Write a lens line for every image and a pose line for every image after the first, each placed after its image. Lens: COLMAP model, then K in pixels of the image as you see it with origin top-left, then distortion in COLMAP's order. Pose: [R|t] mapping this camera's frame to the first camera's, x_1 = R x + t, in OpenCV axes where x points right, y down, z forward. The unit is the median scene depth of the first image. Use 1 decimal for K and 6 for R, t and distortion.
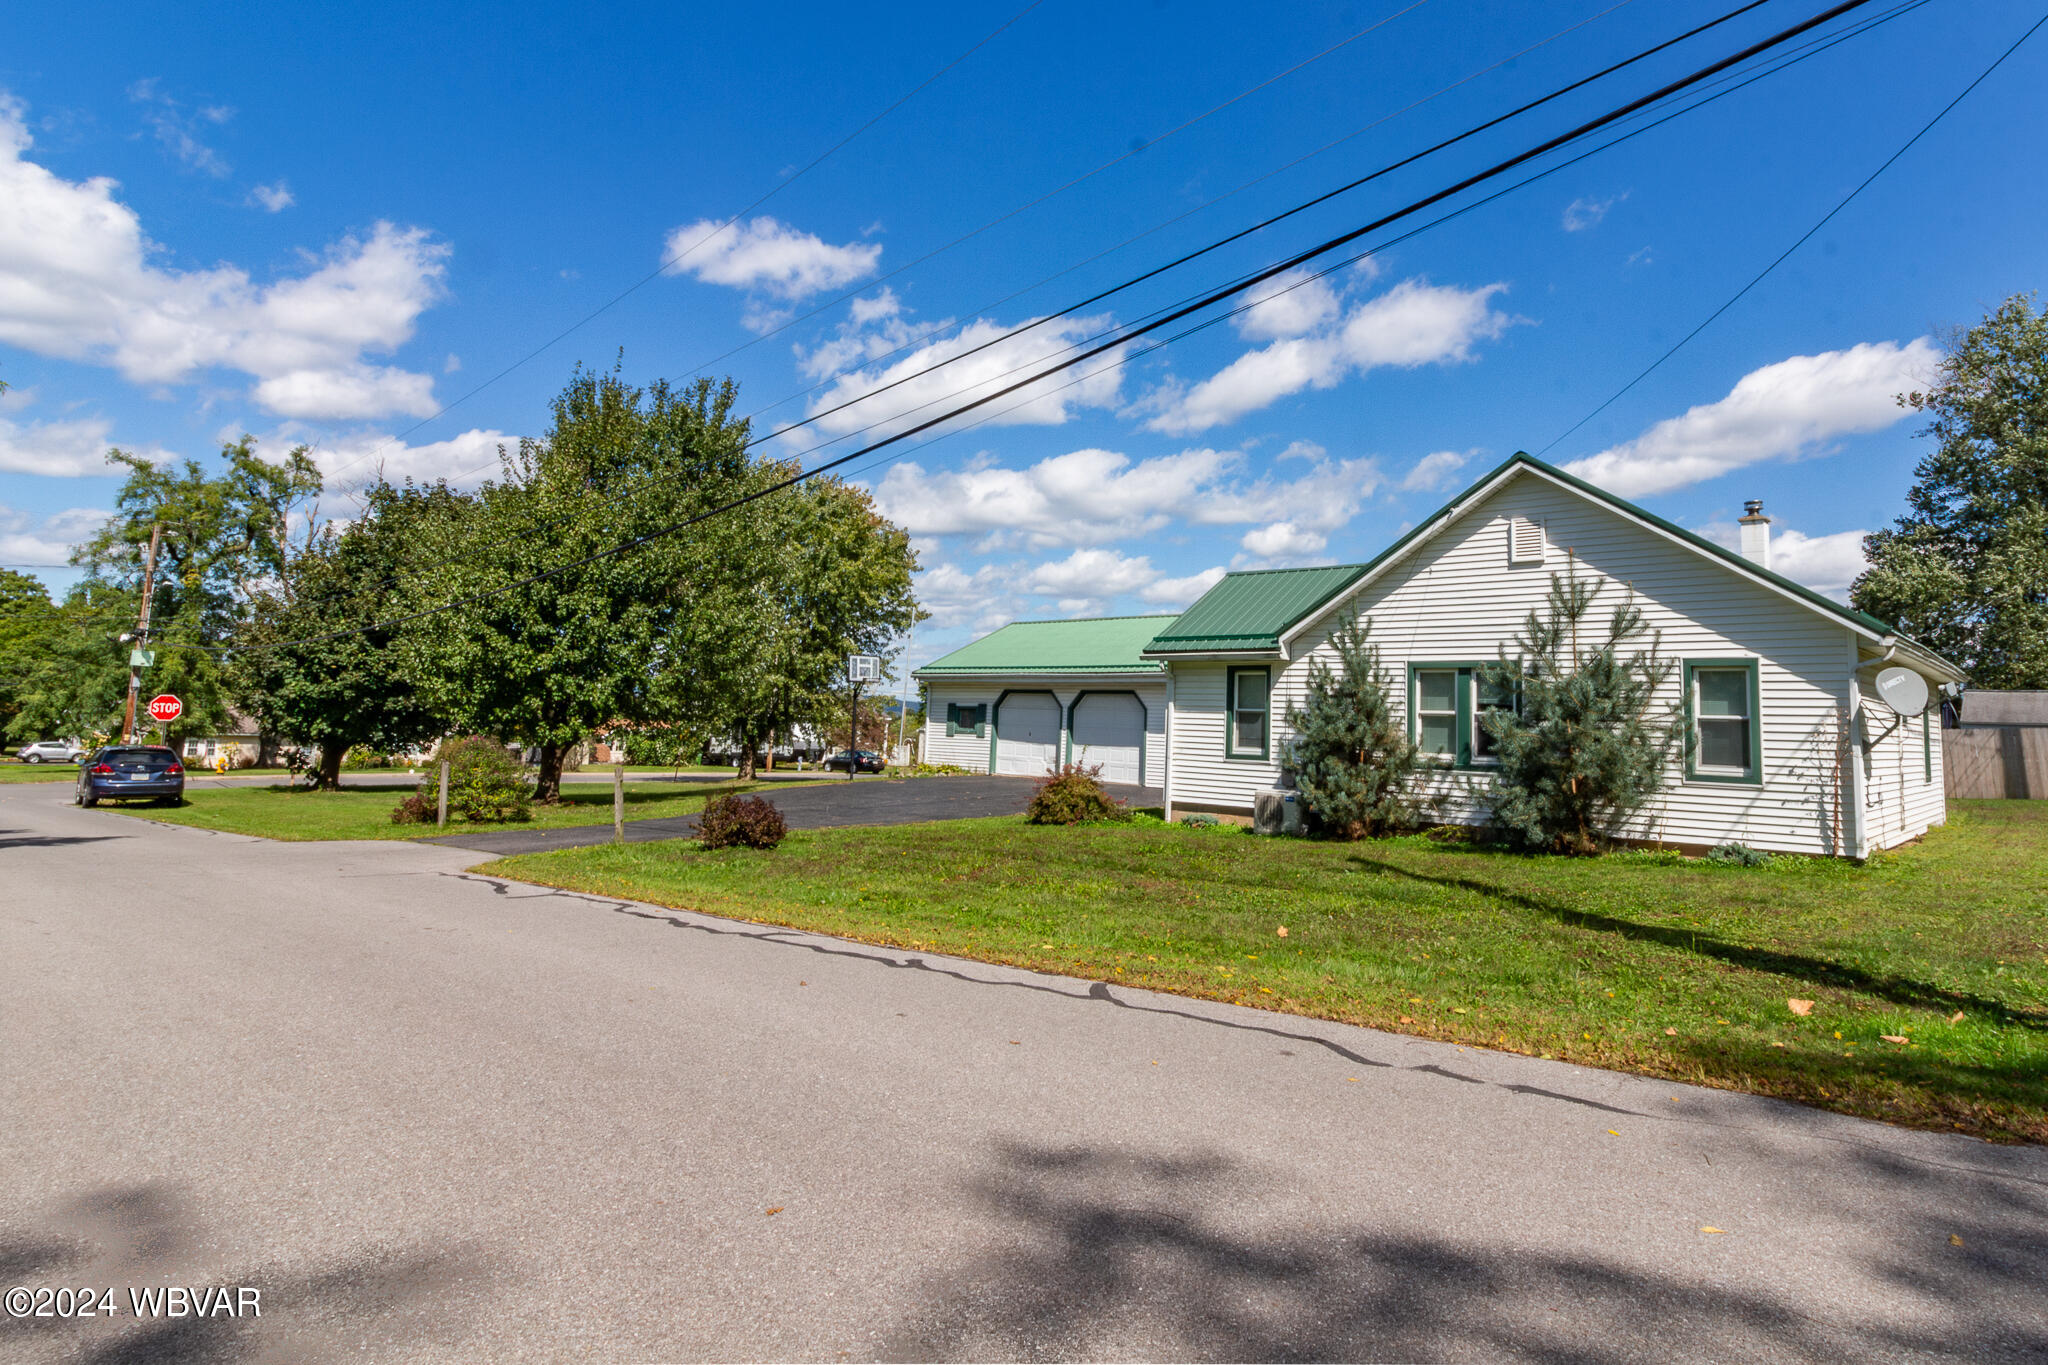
lens RADIAL K [[1215.3, 0, 1024.0], [0, 1215.3, 682.5], [0, 0, 1]] dist [0.049458, 0.000042]
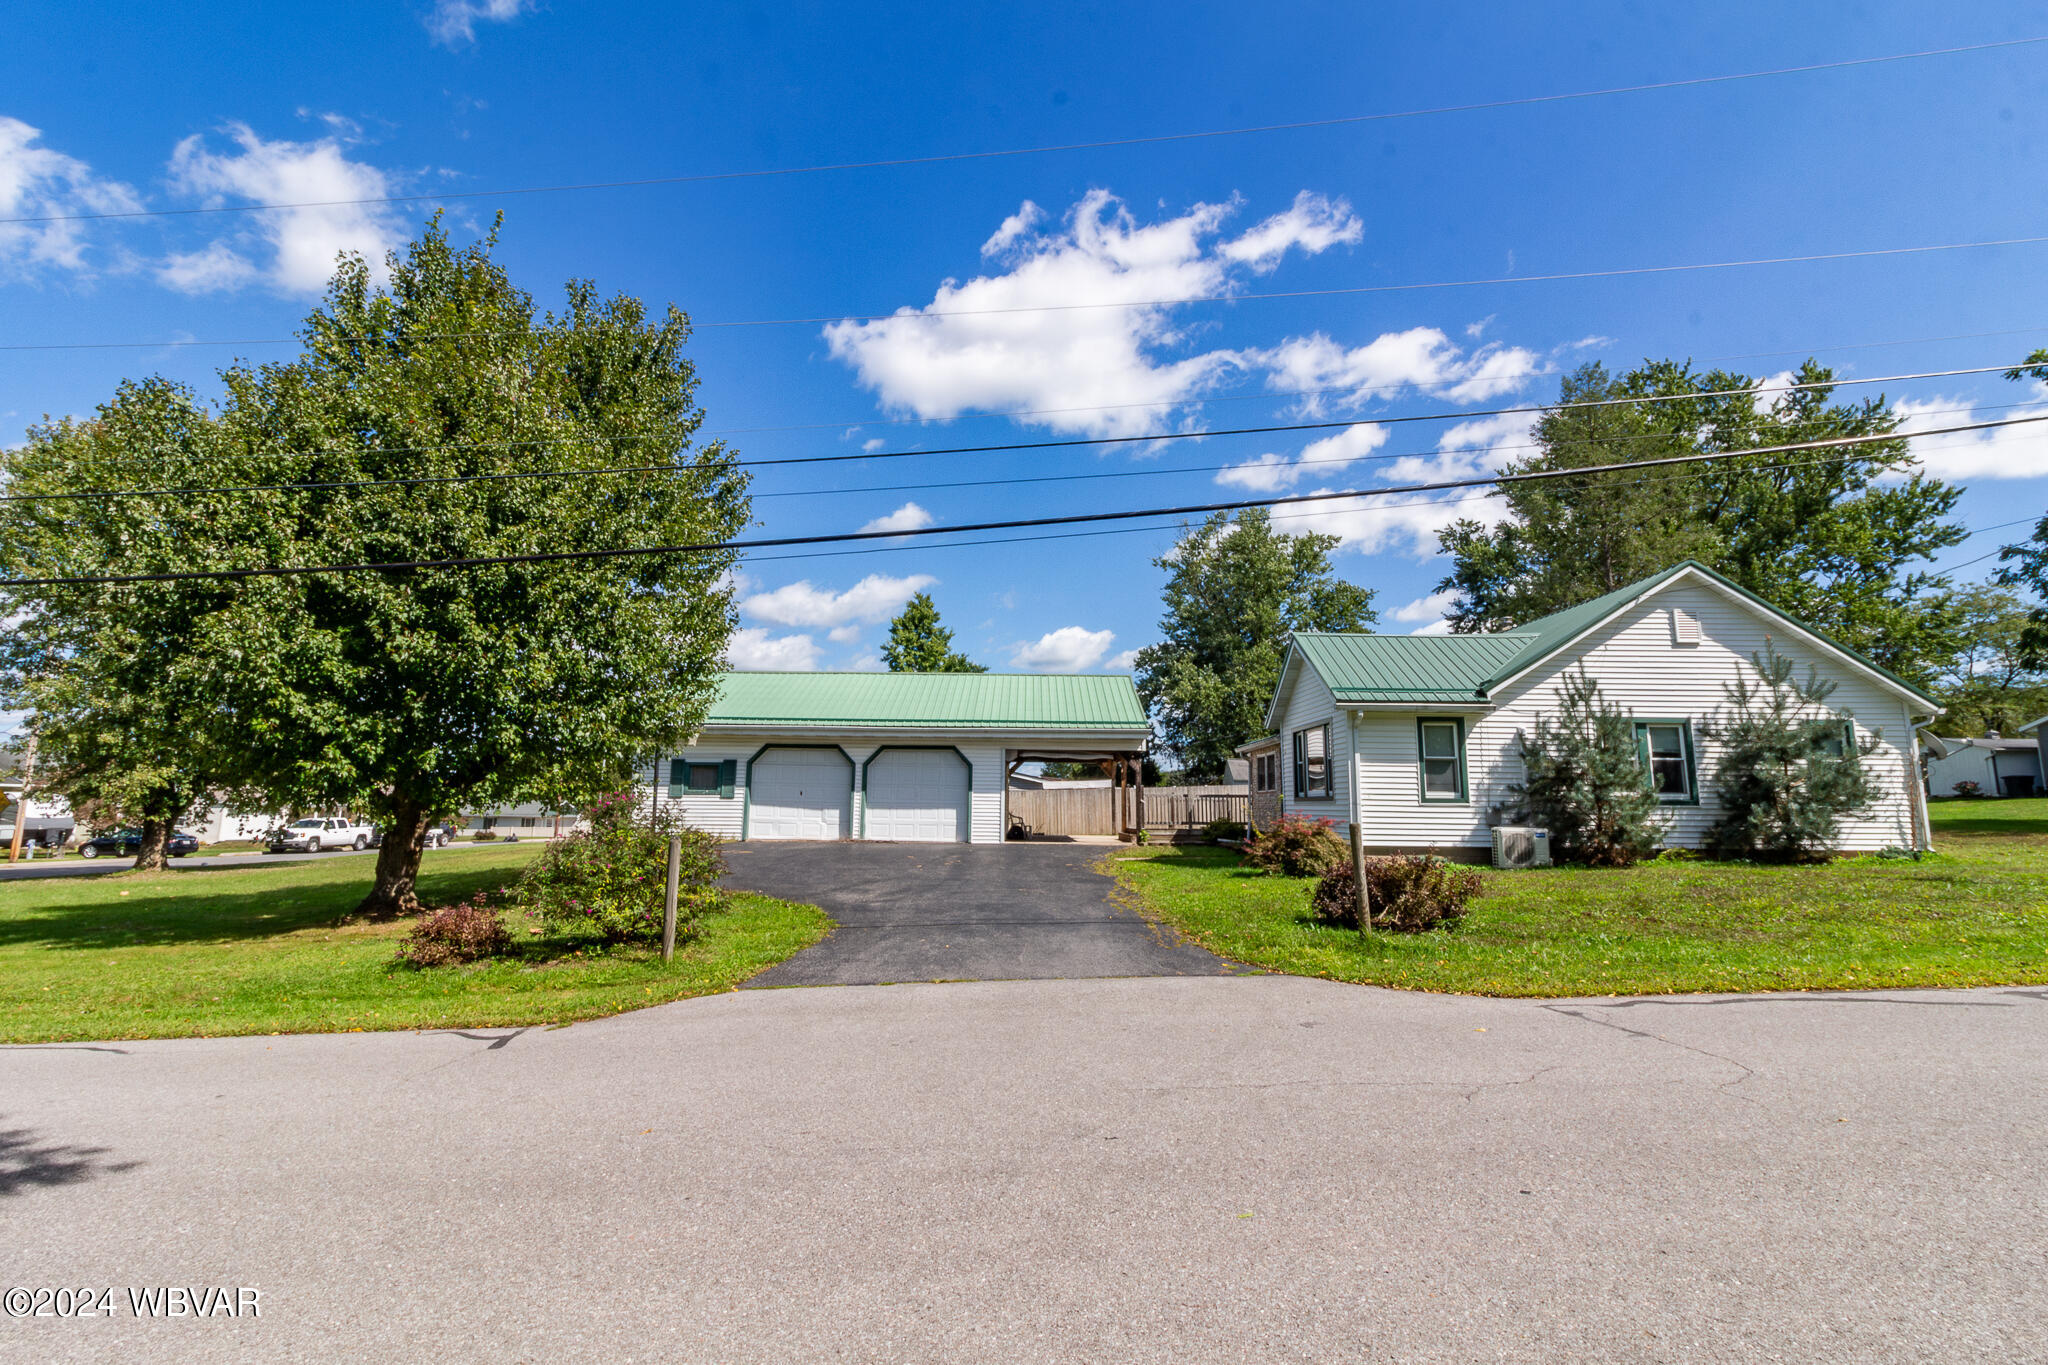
lens RADIAL K [[948.0, 0, 1024.0], [0, 948.0, 682.5], [0, 0, 1]] dist [0.000713, 0.000658]
pose [[0.710739, 0.068810, 0.700082, -0.372076], [-0.012174, 0.996259, -0.085561, 0.018085], [-0.703351, 0.052289, 0.708917, 0.363154]]
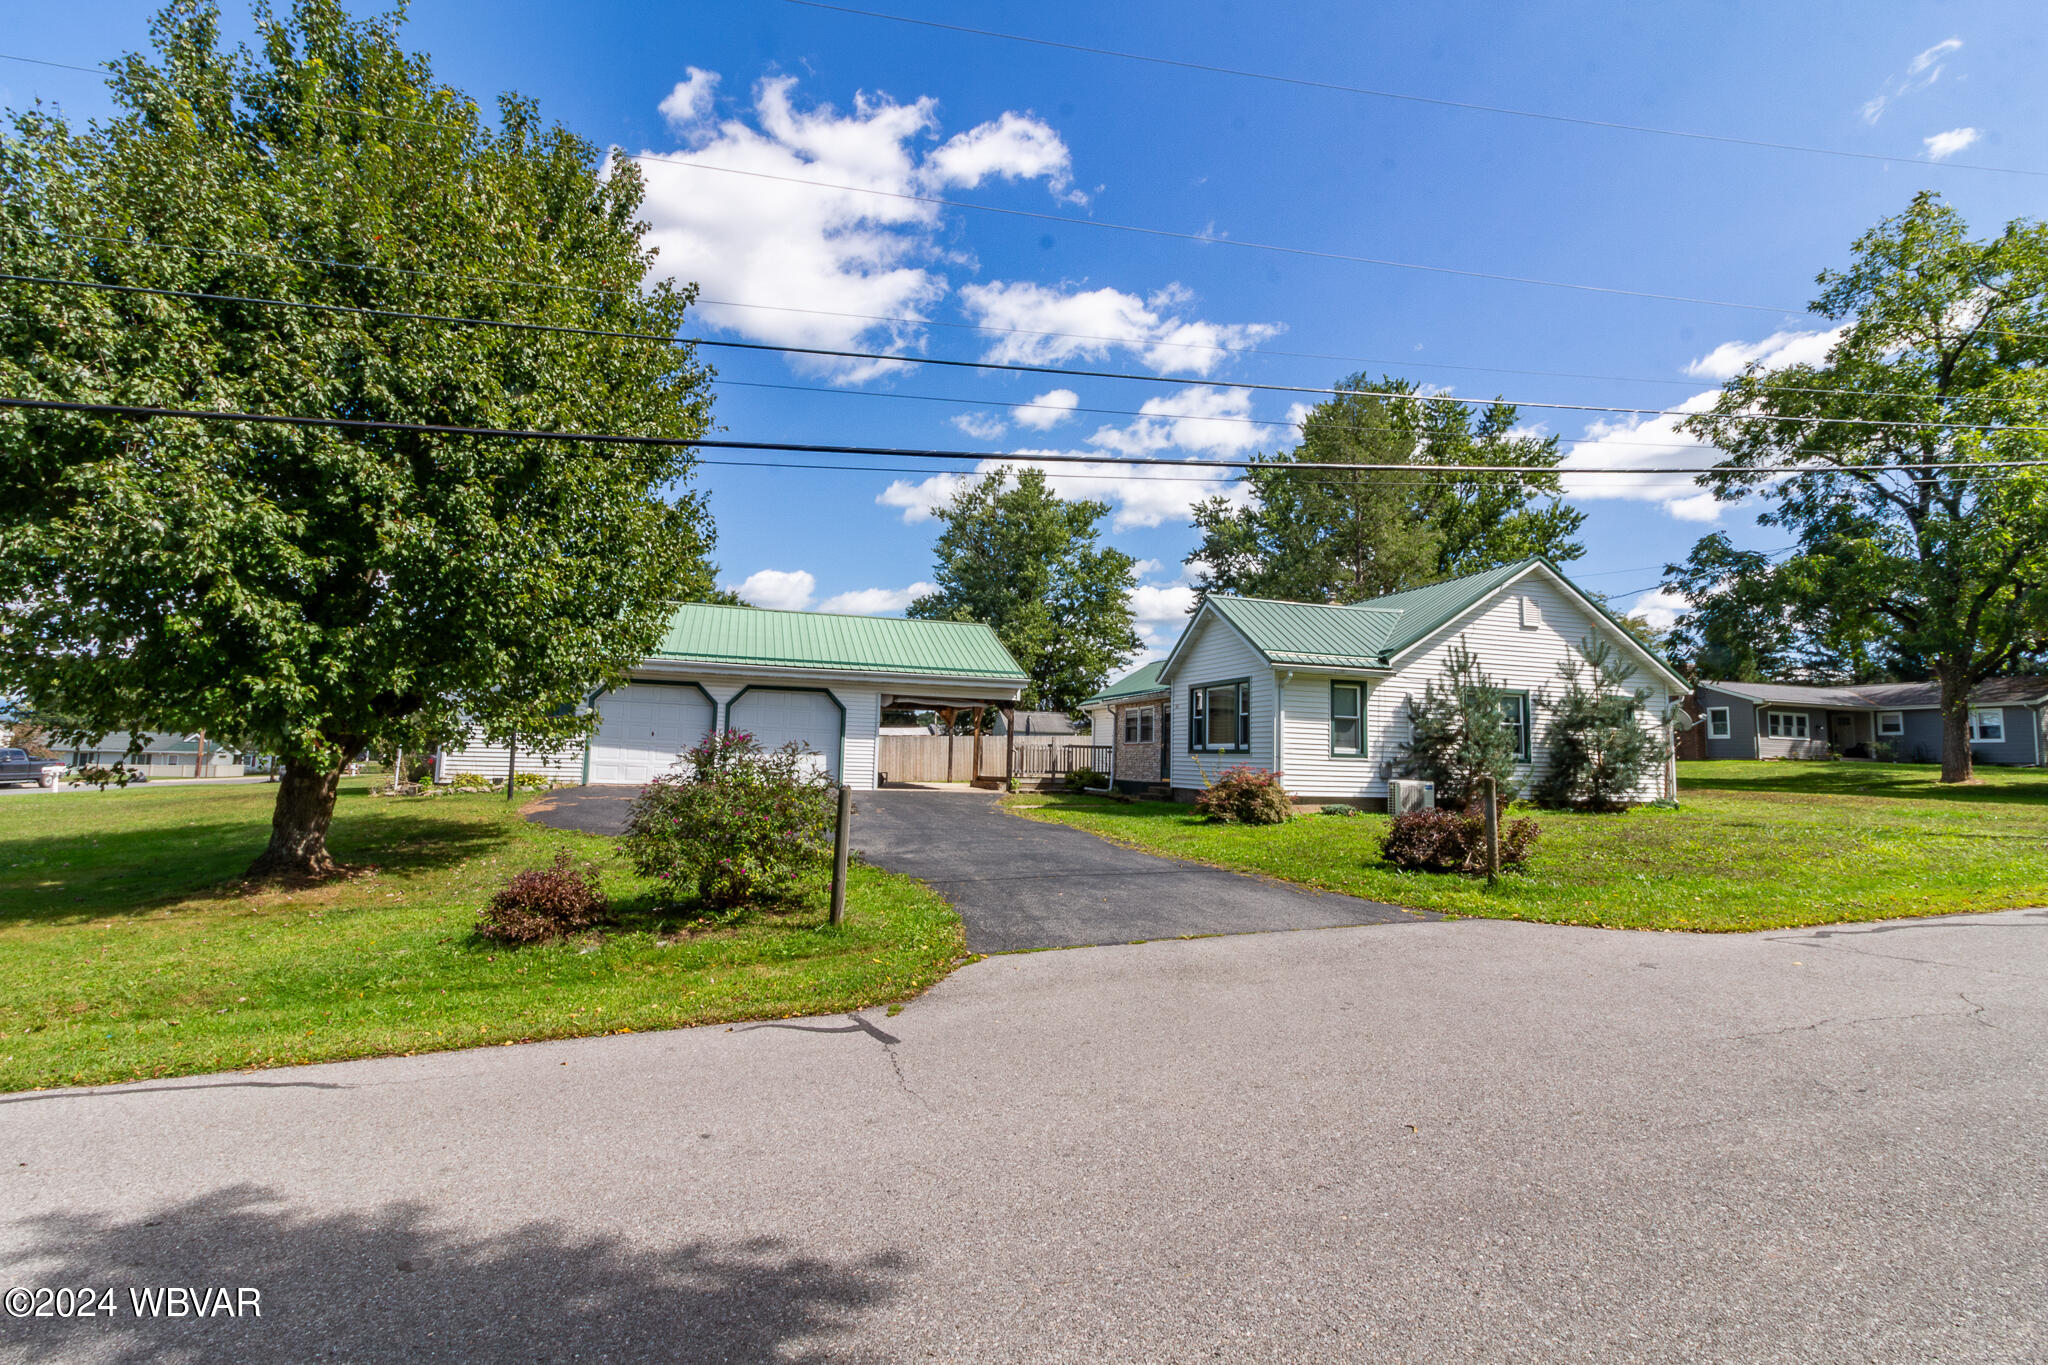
lens RADIAL K [[932.6, 0, 1024.0], [0, 932.6, 682.5], [0, 0, 1]] dist [0.000255, 0.000034]
pose [[0.469562, 0.055959, 0.881124, -0.426973], [-0.043164, 0.998251, -0.040395, 0.021859], [-0.881844, -0.019064, 0.471156, 0.467841]]
